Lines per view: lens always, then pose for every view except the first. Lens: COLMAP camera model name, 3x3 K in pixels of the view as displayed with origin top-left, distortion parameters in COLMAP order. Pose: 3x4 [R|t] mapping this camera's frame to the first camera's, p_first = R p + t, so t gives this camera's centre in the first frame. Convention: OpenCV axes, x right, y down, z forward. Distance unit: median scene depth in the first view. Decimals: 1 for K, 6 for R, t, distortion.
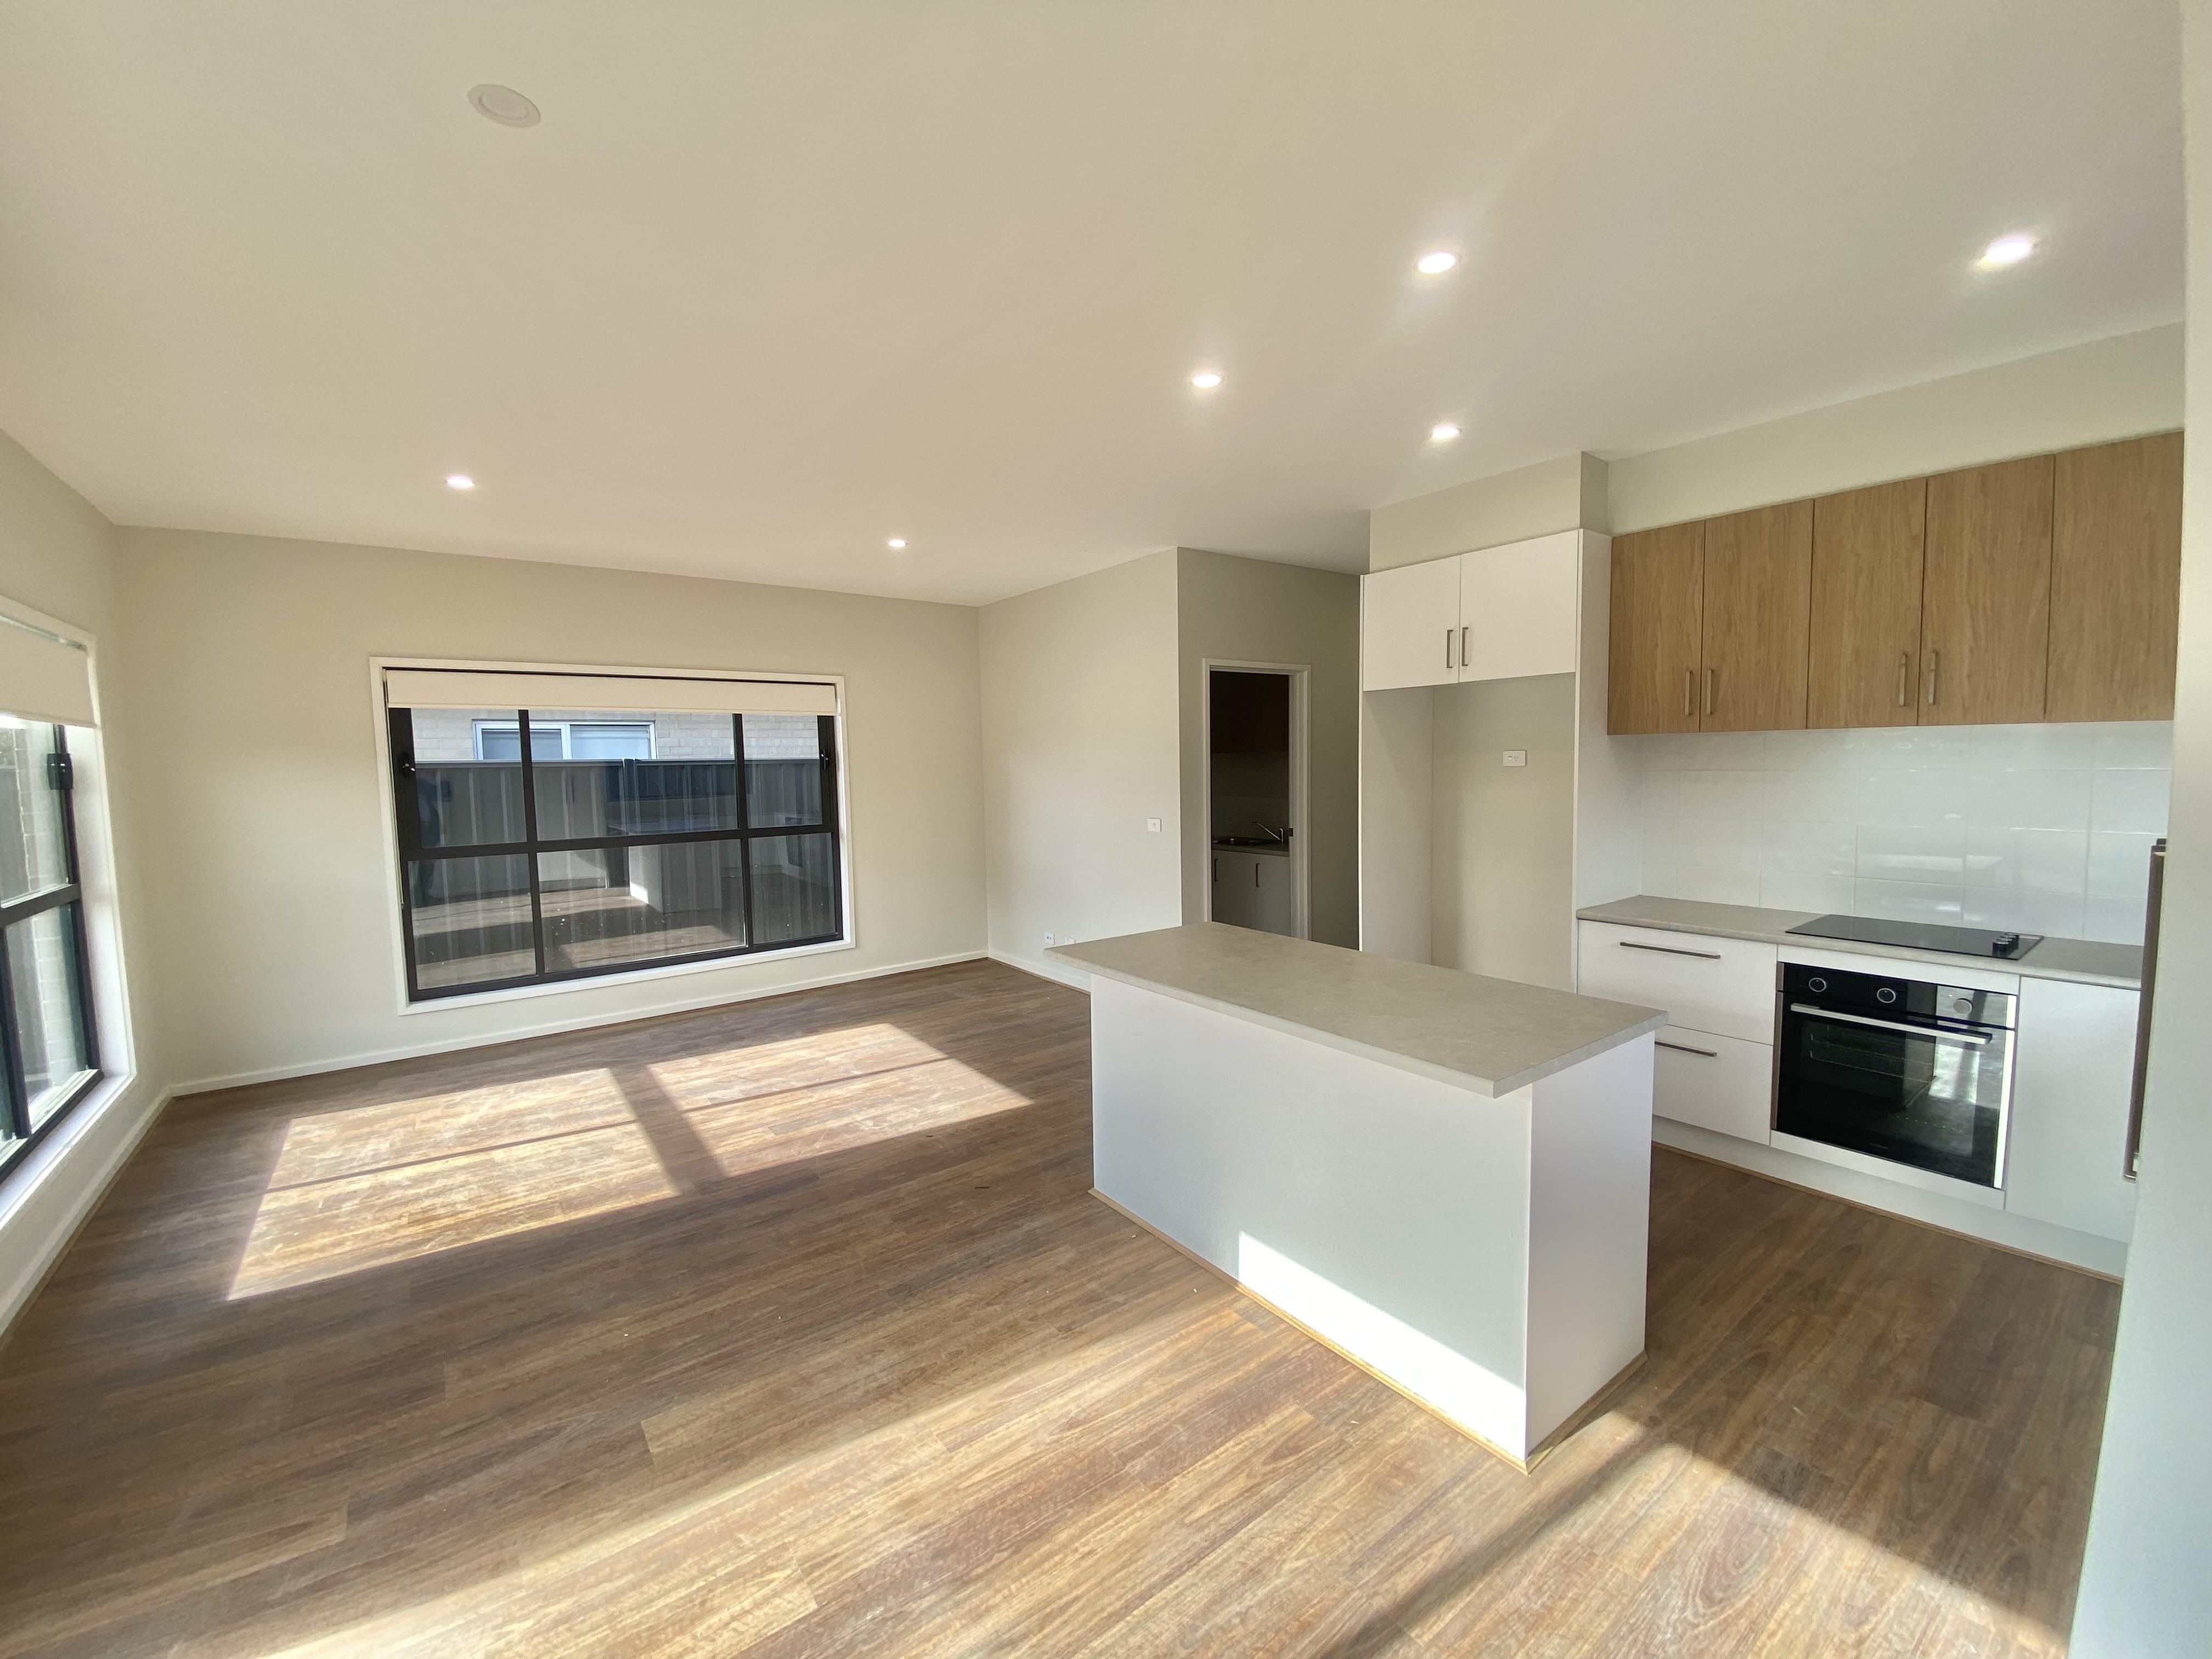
lens RADIAL K [[882.4, 0, 1106.0], [0, 882.4, 829.5], [0, 0, 1]] dist [0.018553, -0.018704]
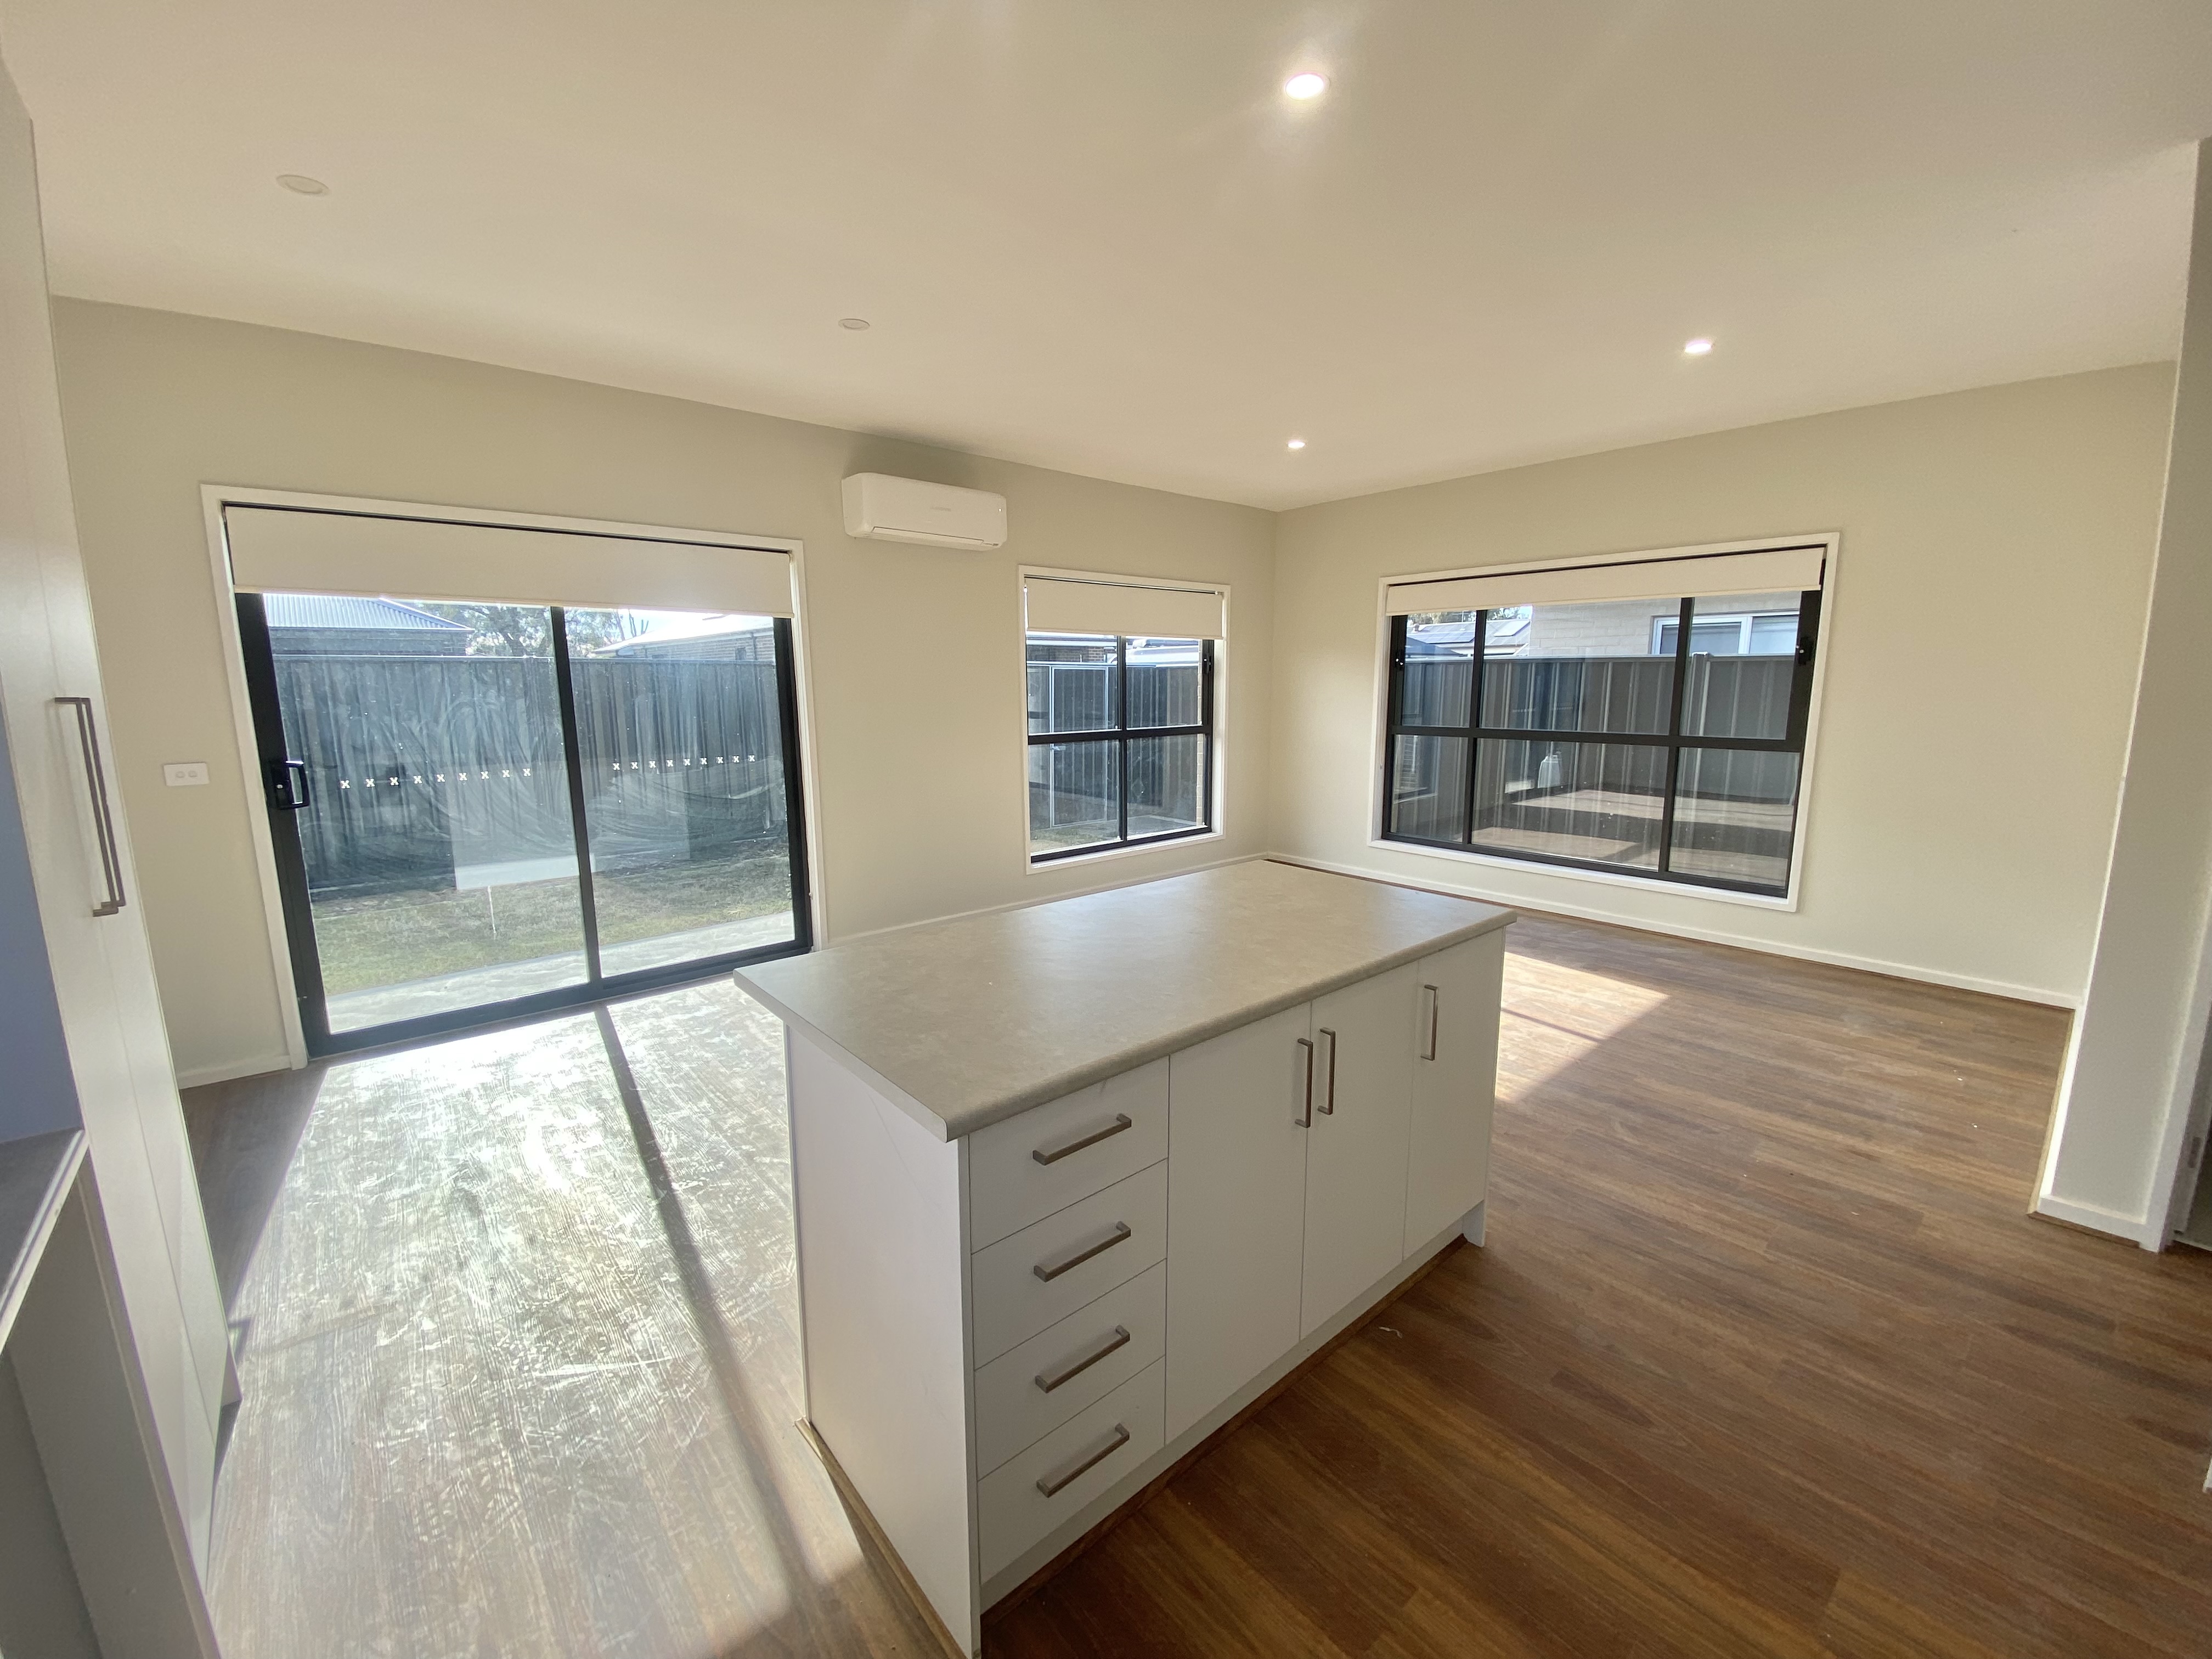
lens RADIAL K [[882.4, 0, 1106.0], [0, 882.4, 829.5], [0, 0, 1]] dist [0.018553, -0.018704]
pose [[0.070916, 0.191034, -0.979018, 0.458988], [-0.077850, 0.979556, 0.185499, -0.032521], [0.994440, 0.063061, 0.084338, 0.425188]]
